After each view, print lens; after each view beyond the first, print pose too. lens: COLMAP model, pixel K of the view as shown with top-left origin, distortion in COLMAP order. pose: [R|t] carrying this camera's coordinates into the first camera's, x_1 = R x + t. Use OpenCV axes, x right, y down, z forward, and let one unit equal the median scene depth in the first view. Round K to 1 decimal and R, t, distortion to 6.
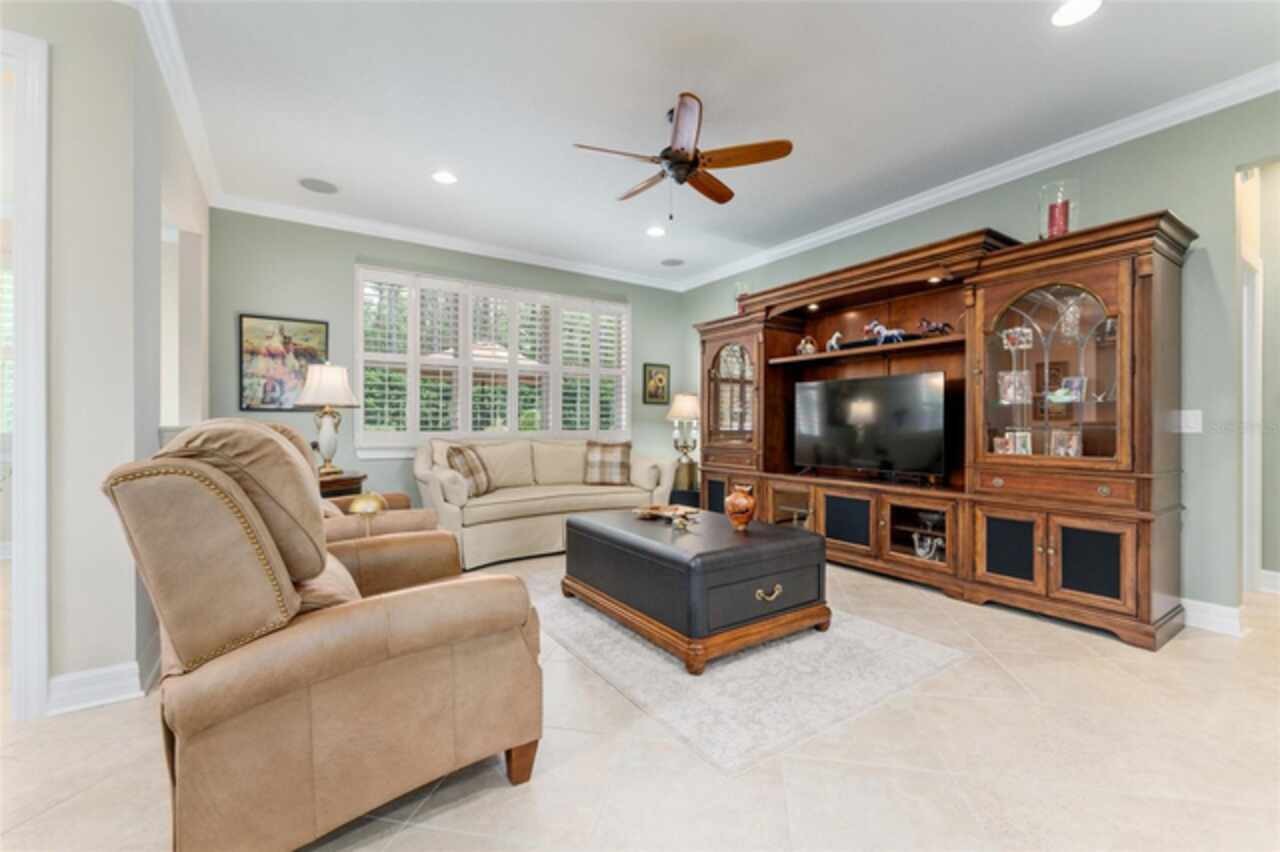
lens RADIAL K [[526.6, 0, 640.0], [0, 526.6, 426.0], [0, 0, 1]] dist [-0.000186, 0.000057]
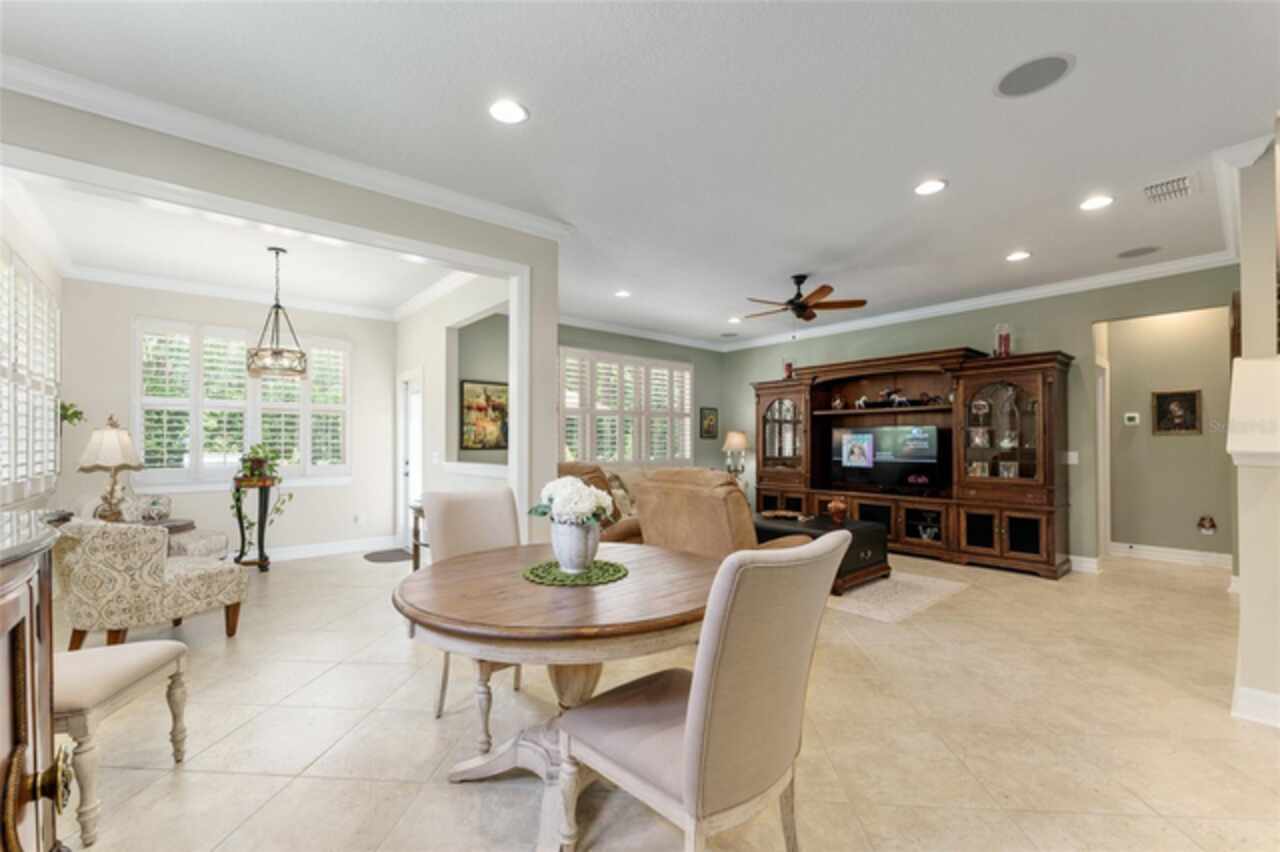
lens RADIAL K [[525.6, 0, 640.0], [0, 525.6, 438.9], [0, 0, 1]] dist [-0.000637, -0.000090]
pose [[0.993431, -0.001782, 0.114421, -0.541948], [0.003094, 0.999932, -0.011286, -0.048267], [-0.114393, 0.011566, 0.993368, -0.530537]]
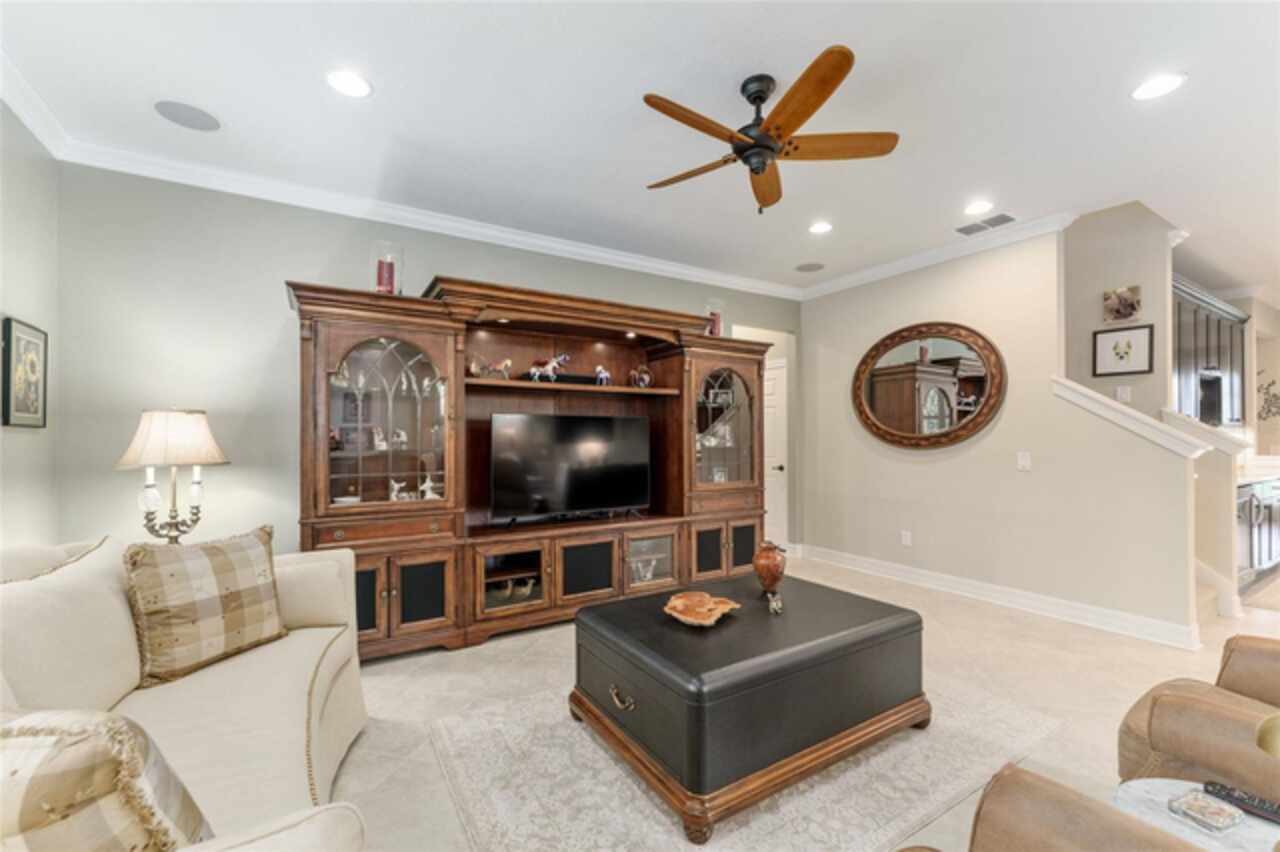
lens RADIAL K [[533.4, 0, 635.5], [0, 533.4, 437.7], [0, 0, 1]] dist [-0.000456, -0.000040]
pose [[0.047317, 0.002195, 0.998878, -0.627290], [0.007685, 0.999967, -0.002561, -0.055634], [-0.998850, 0.007798, 0.047298, 1.005657]]
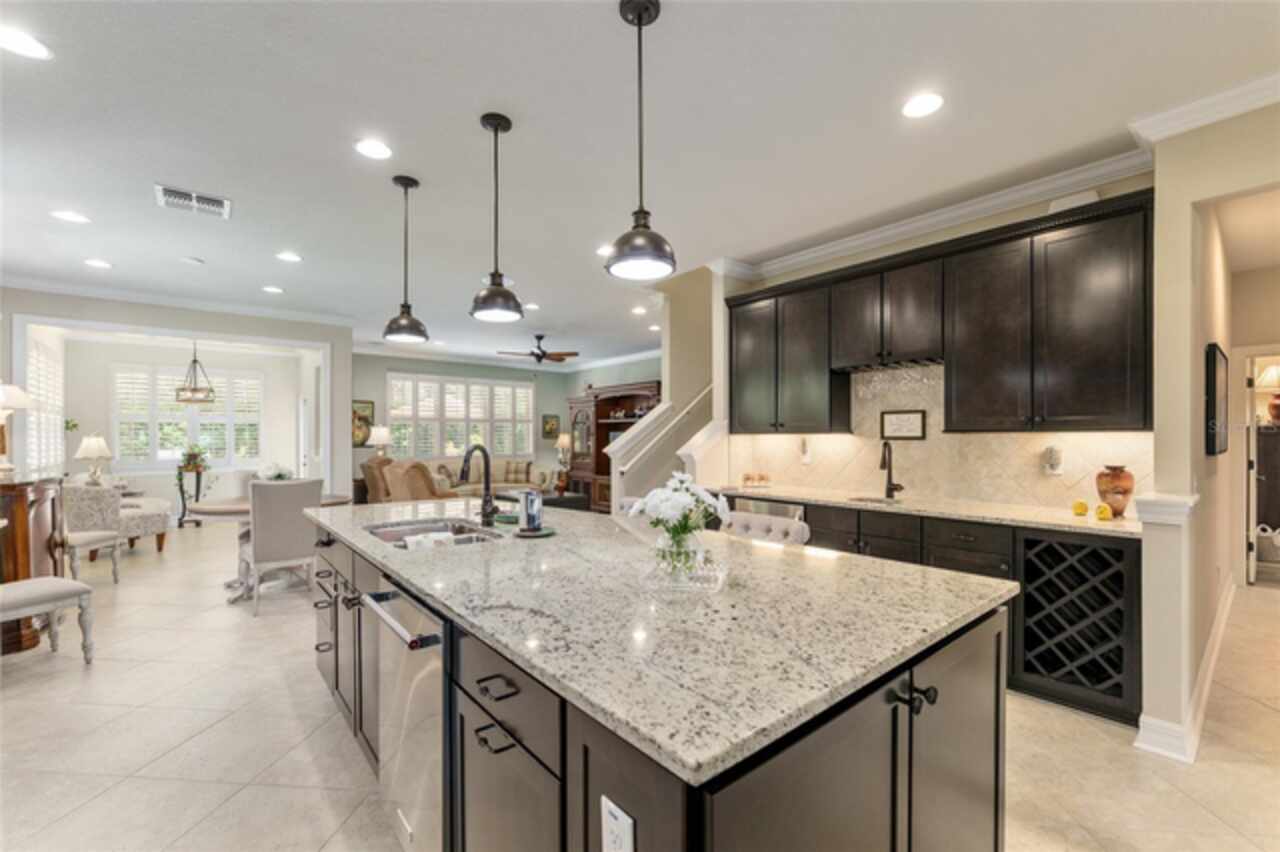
lens RADIAL K [[525.6, 0, 640.0], [0, 525.6, 438.9], [0, 0, 1]] dist [-0.000637, -0.000090]
pose [[0.993950, -0.002404, 0.109805, 0.250130], [0.002573, 0.999996, -0.001399, -0.067791], [-0.109801, 0.001673, 0.993952, -1.430742]]
